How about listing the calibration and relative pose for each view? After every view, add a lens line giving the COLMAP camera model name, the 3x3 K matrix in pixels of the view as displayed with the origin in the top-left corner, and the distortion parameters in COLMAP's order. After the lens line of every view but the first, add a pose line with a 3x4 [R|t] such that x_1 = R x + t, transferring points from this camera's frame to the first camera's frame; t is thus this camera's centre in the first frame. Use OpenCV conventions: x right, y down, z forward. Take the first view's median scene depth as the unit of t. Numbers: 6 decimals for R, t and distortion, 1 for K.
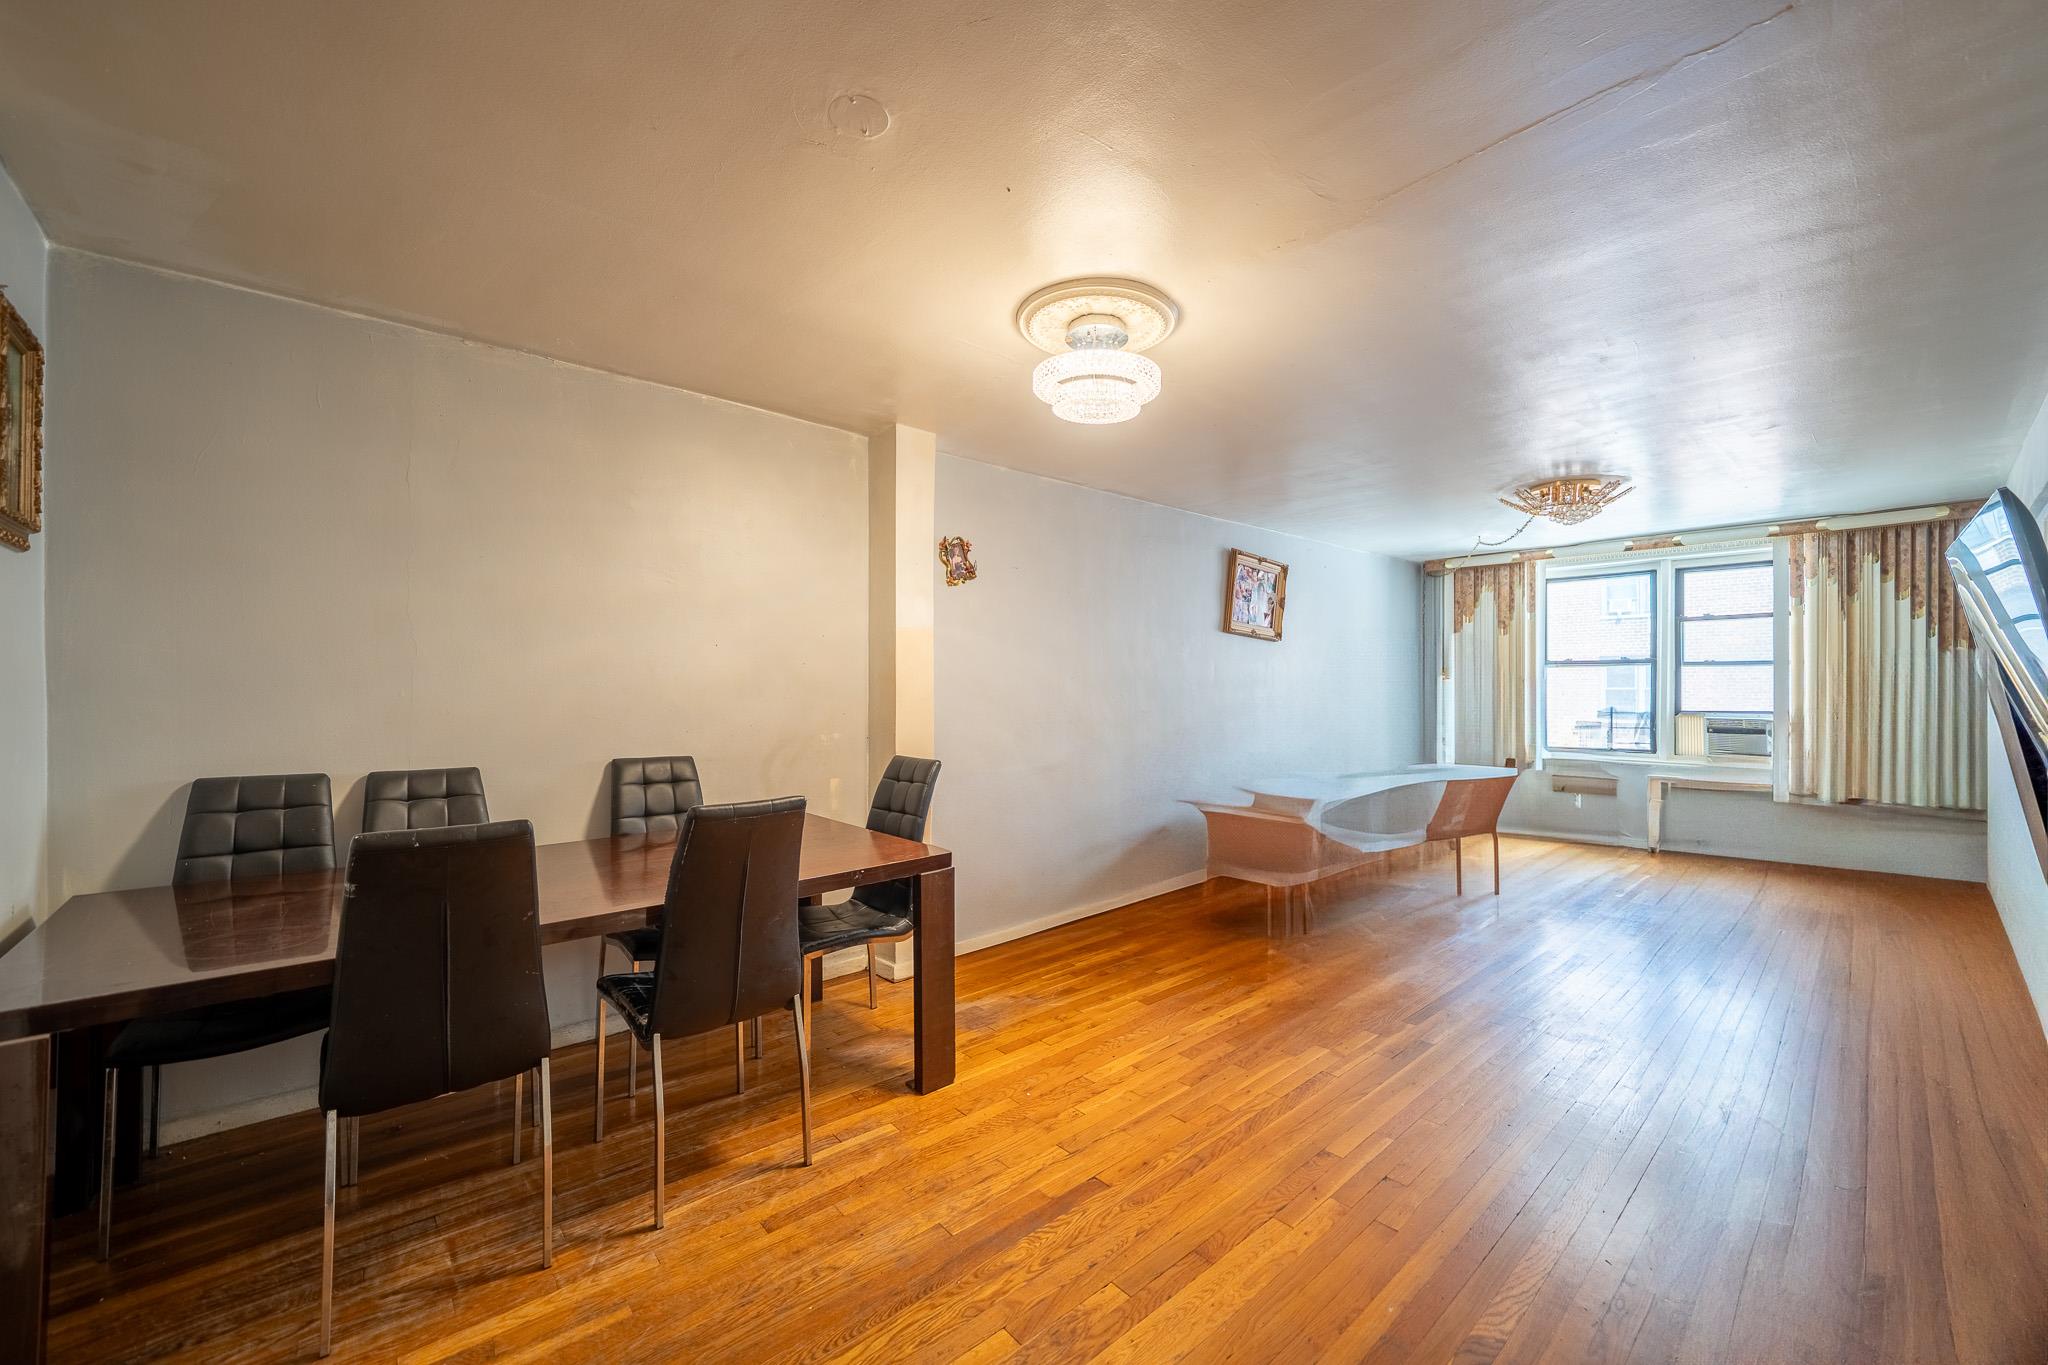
lens RADIAL K [[801.7, 0, 1037.2], [0, 801.7, 689.7], [0, 0, 1]] dist [0.009831, 0.000483]
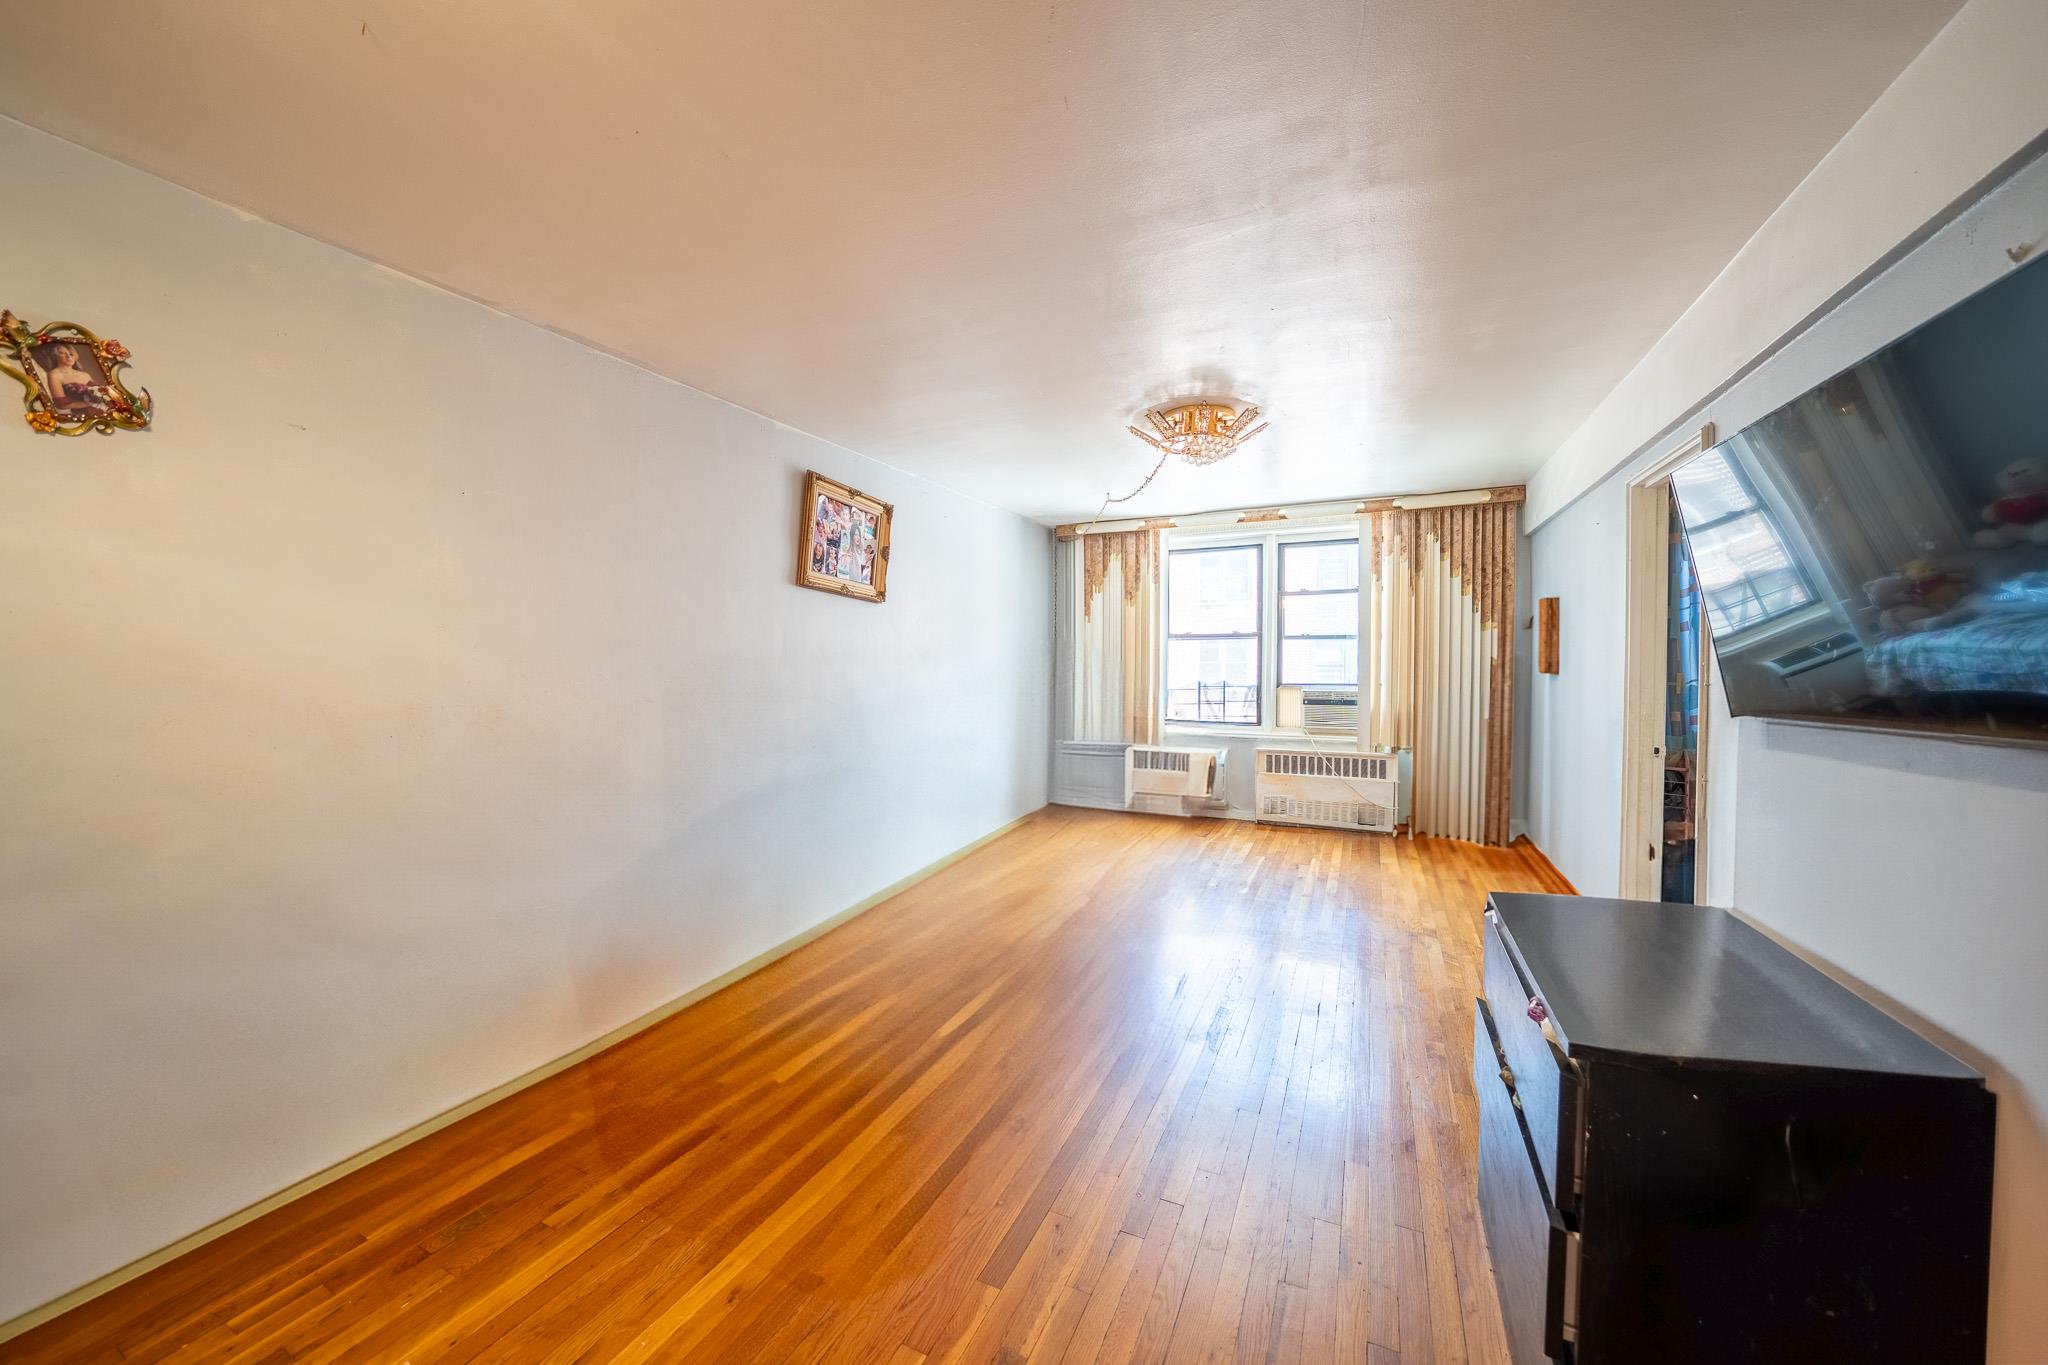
lens RADIAL K [[724.4, 0, 1019.0], [0, 724.4, 684.1], [0, 0, 1]] dist [-0.010077, -0.000028]
pose [[0.929203, -0.014867, 0.369270, 0.167287], [0.005781, 0.999653, 0.025700, 0.001447], [-0.369524, -0.021746, 0.928967, 0.301735]]
